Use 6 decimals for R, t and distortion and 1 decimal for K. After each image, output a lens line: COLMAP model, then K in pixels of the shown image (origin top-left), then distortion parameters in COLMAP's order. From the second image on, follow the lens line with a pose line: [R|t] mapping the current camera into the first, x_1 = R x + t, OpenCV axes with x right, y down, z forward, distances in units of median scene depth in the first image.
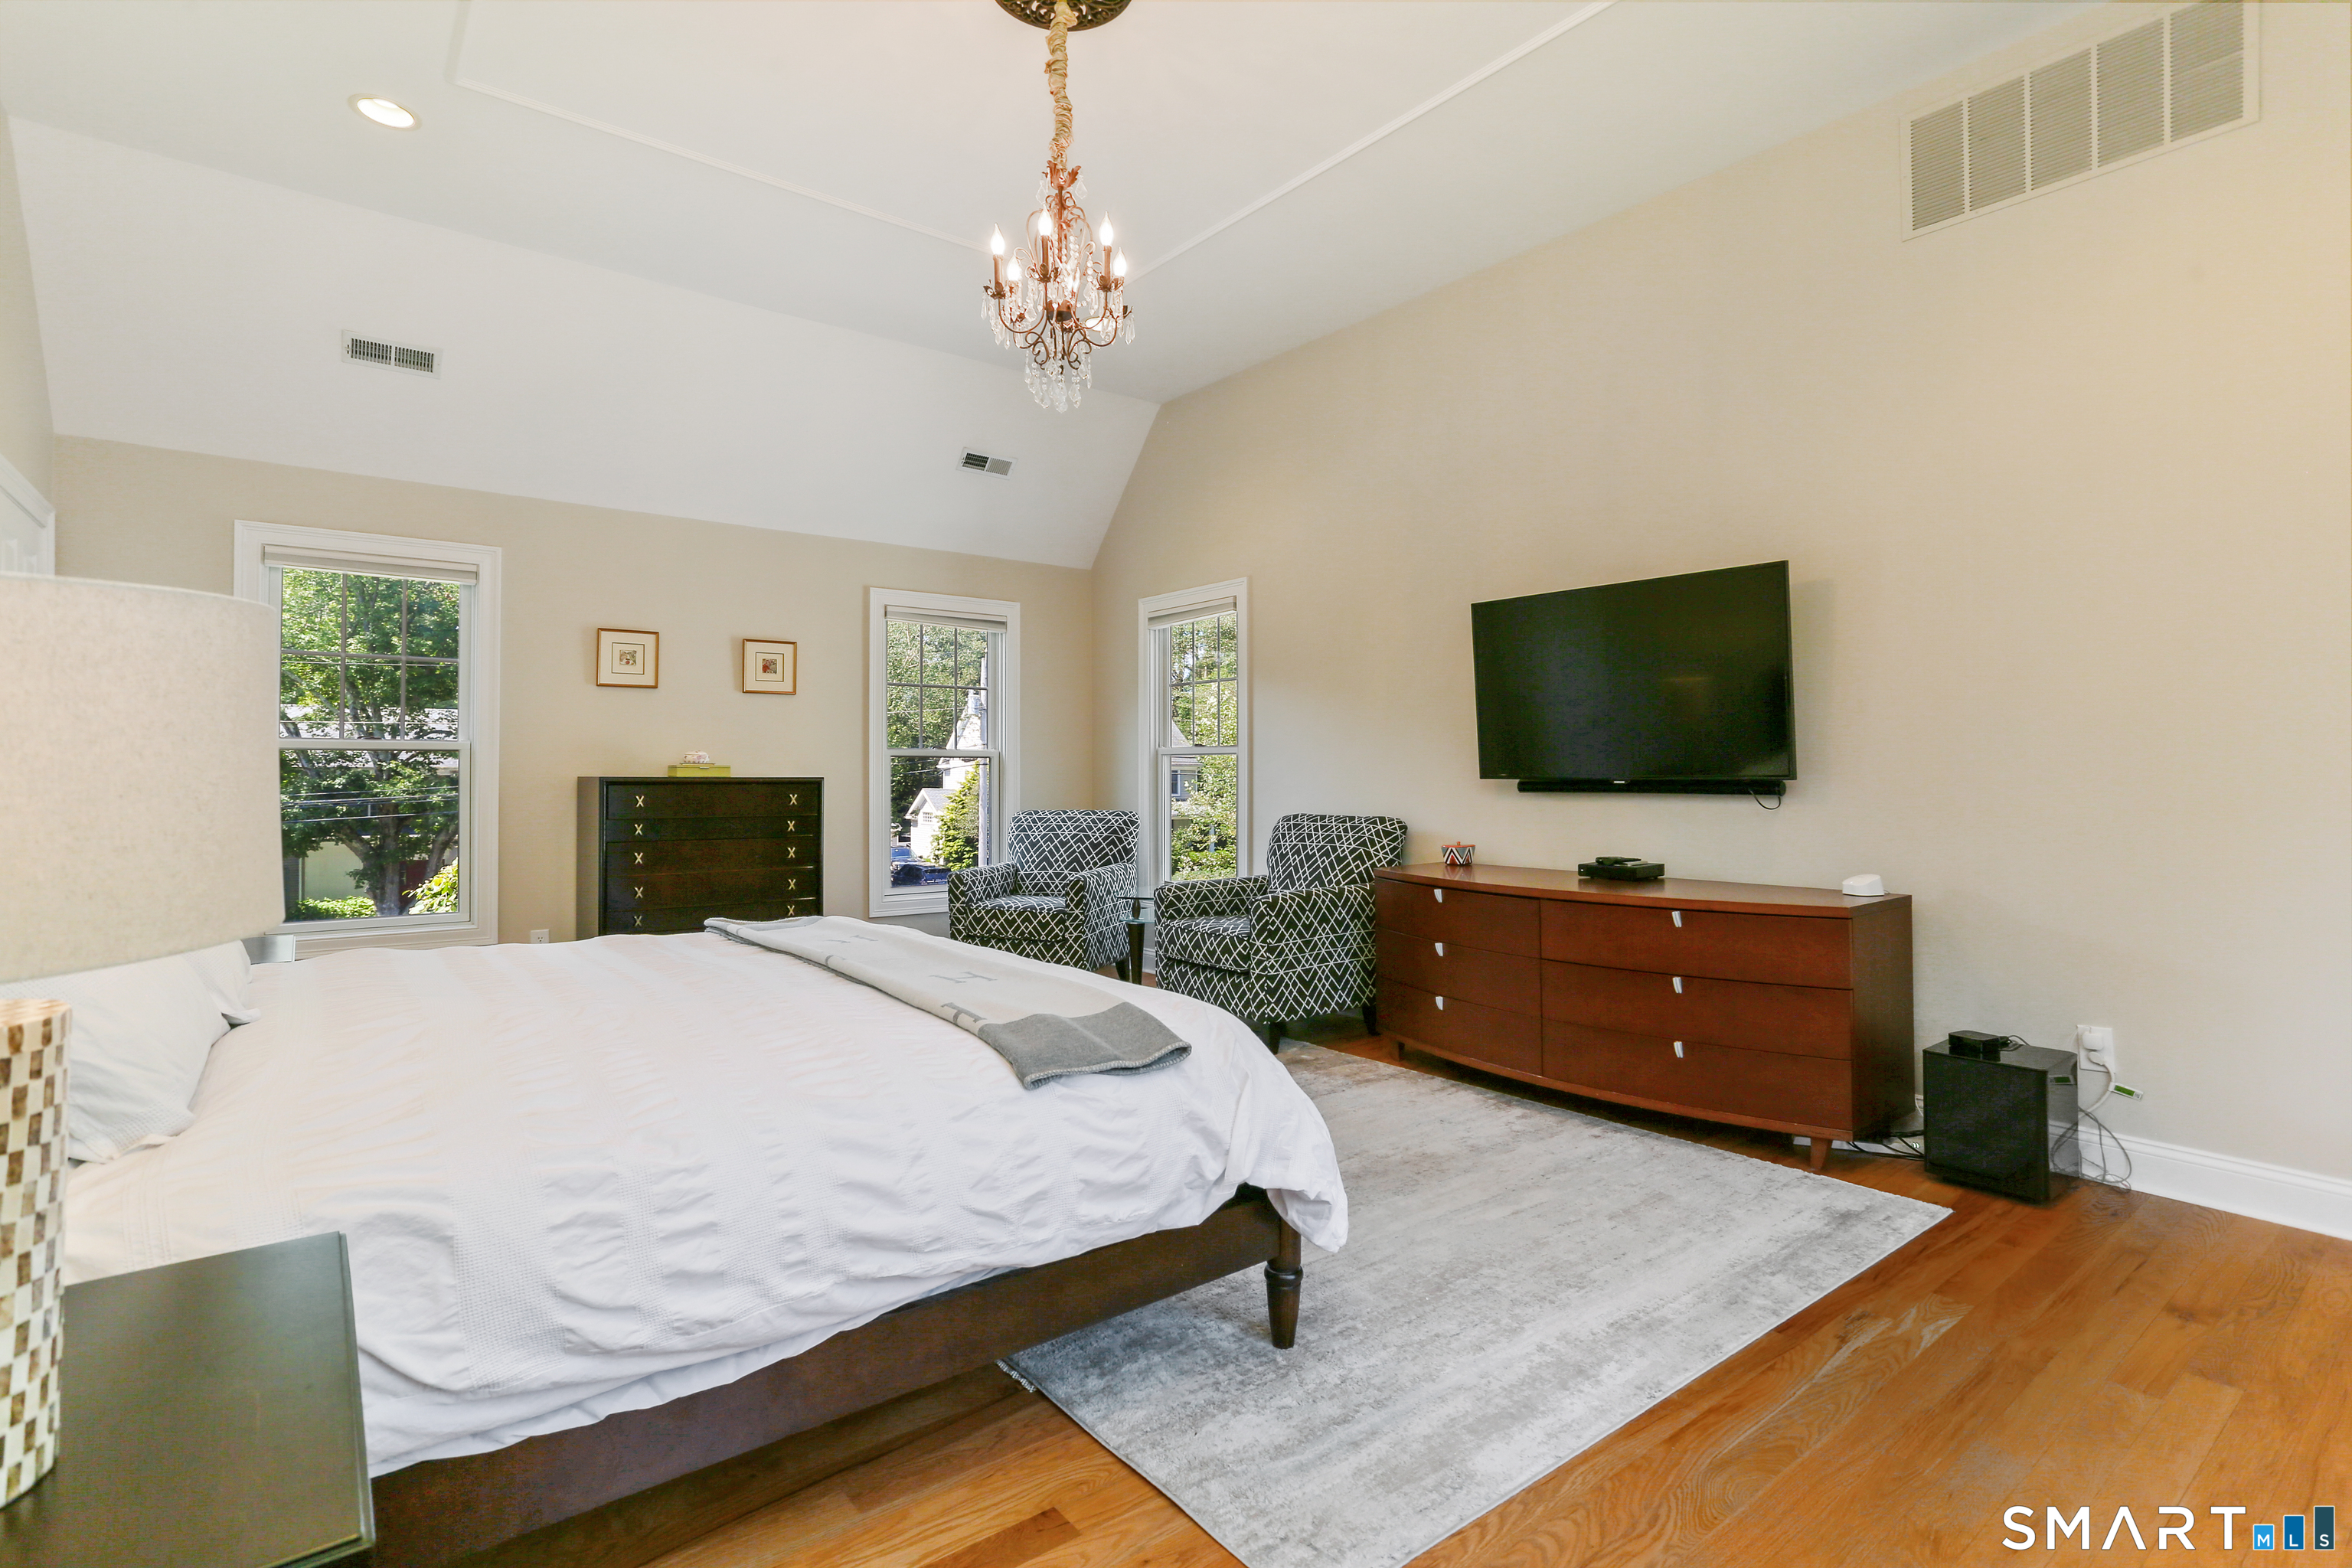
lens RADIAL K [[1132.2, 0, 1165.7], [0, 1132.2, 768.4], [0, 0, 1]] dist [-0.003310, 0.000202]
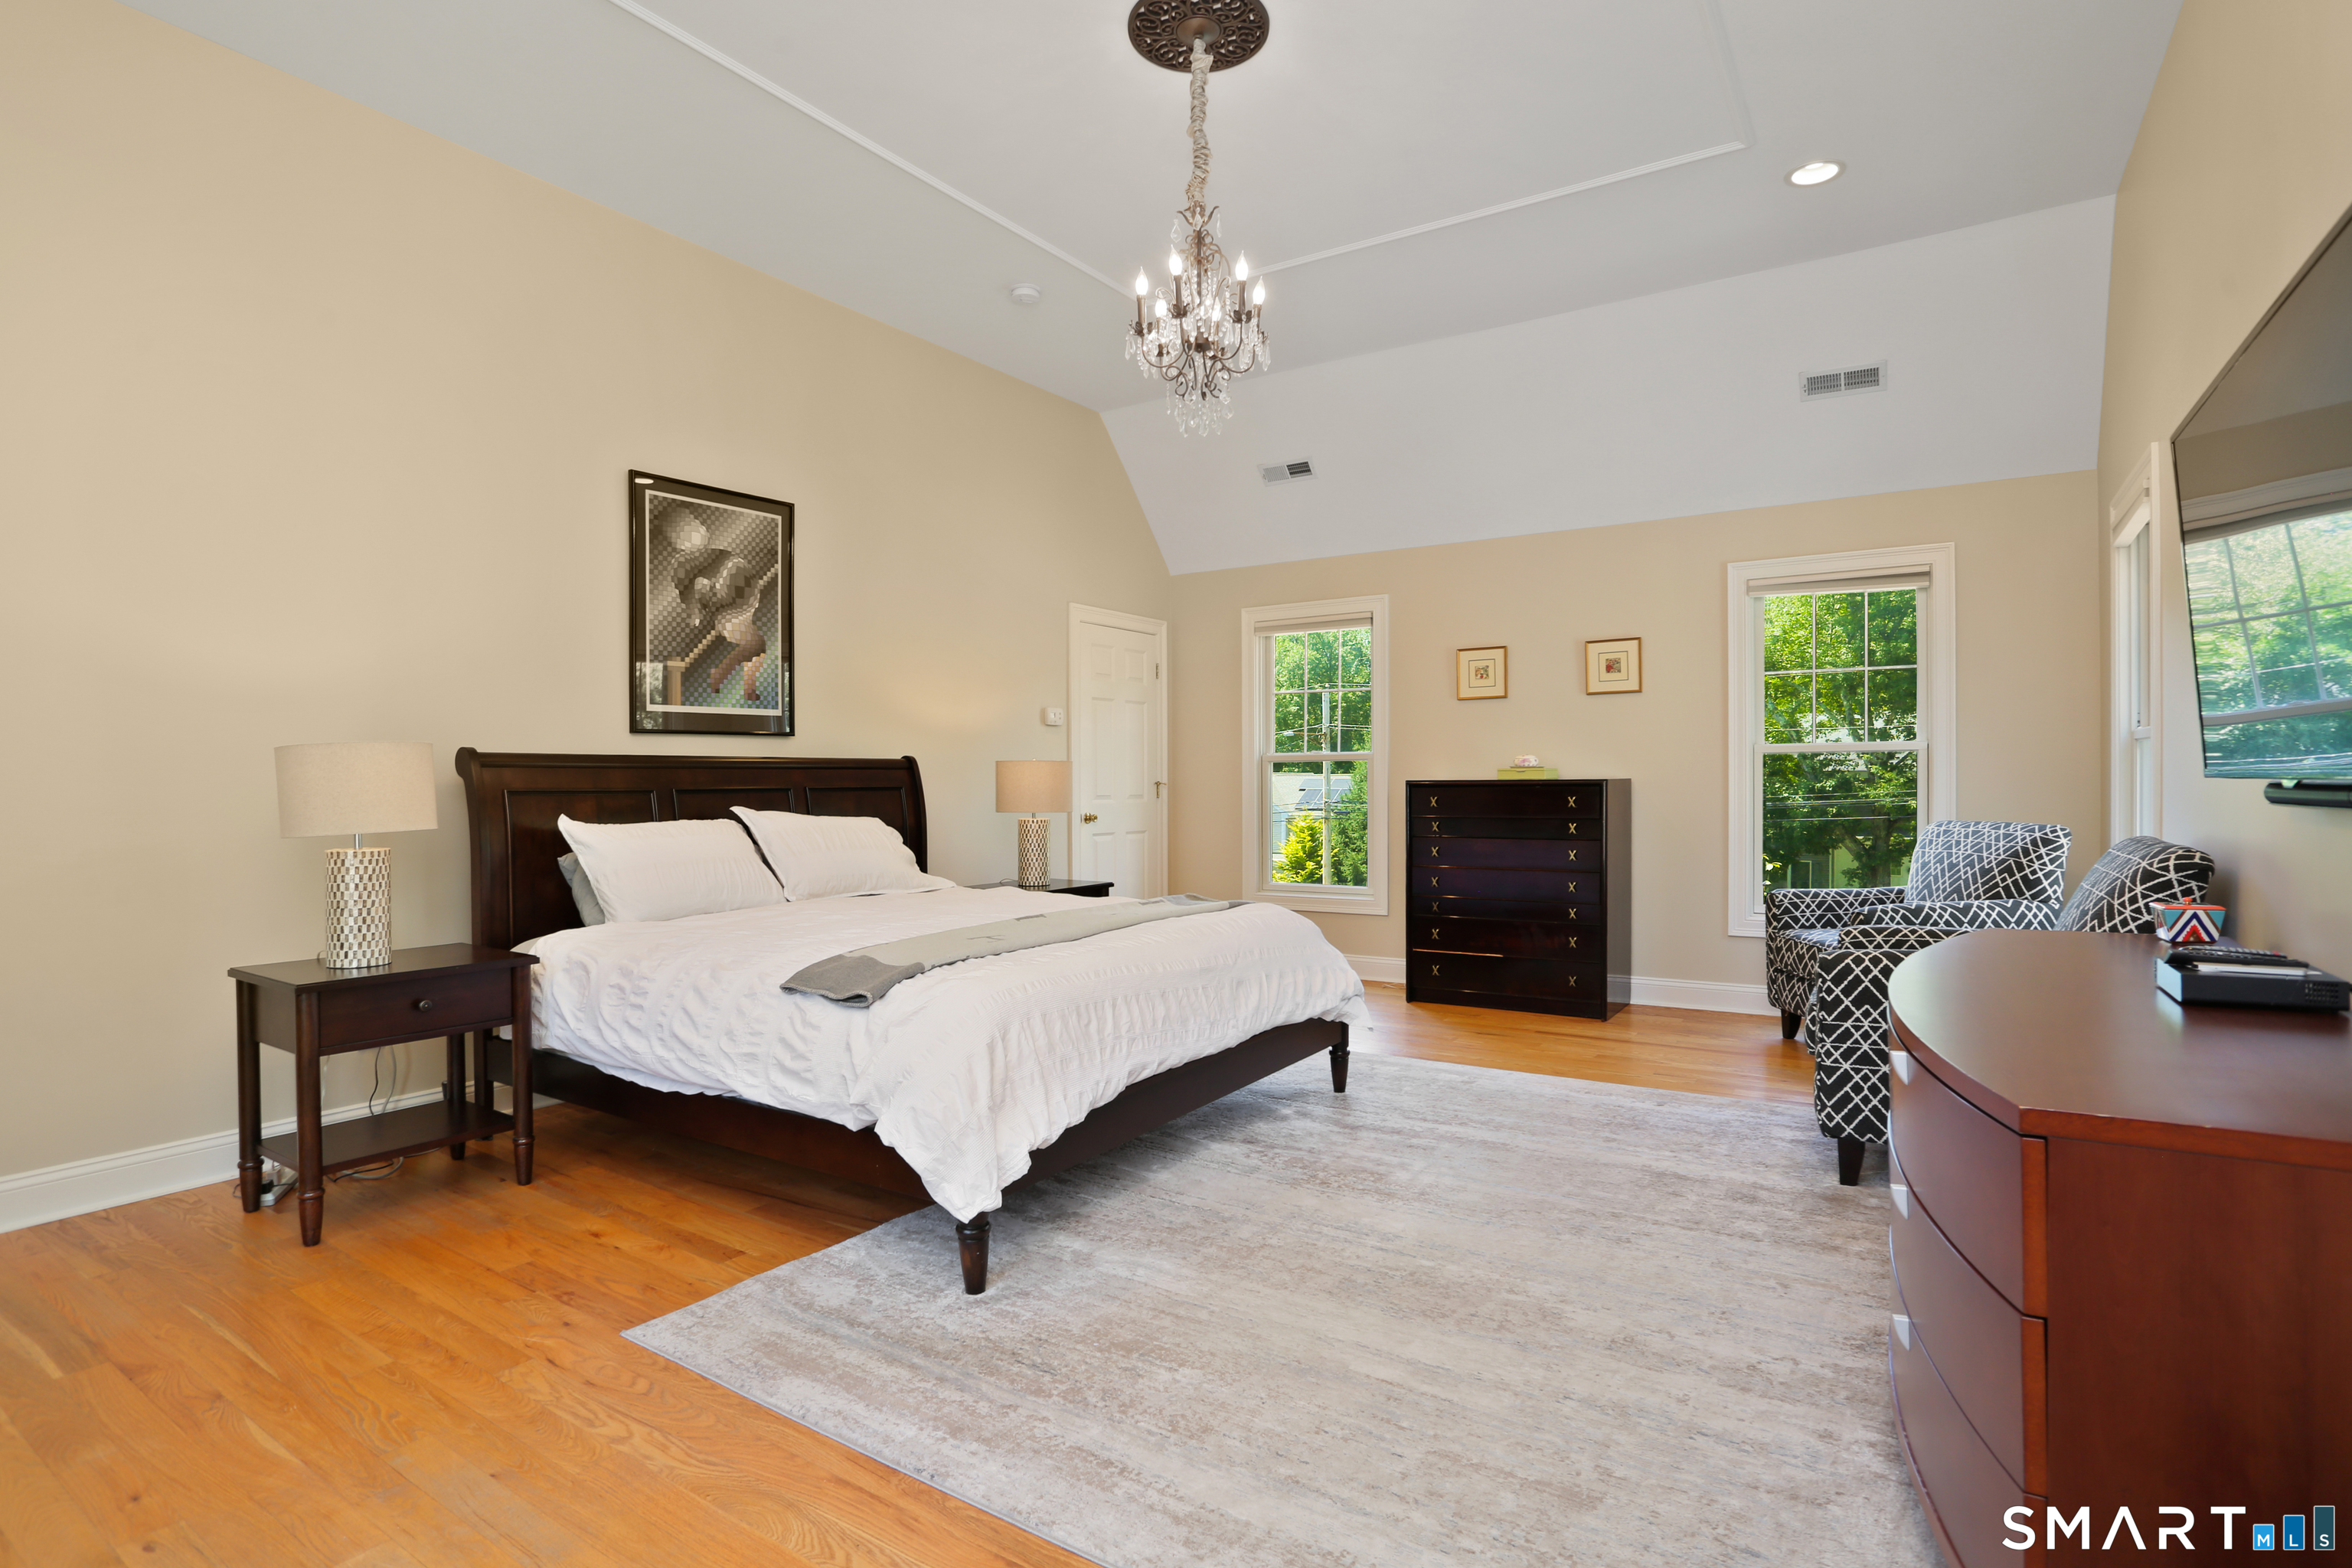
lens RADIAL K [[1146.0, 0, 1175.8], [0, 1146.0, 785.5], [0, 0, 1]] dist [-0.054491, 0.000162]
pose [[0.319149, 0.000313, -0.947705, 0.522342], [0.010700, 0.999935, 0.003934, 0.006930], [0.947644, -0.011396, 0.319125, 0.361917]]
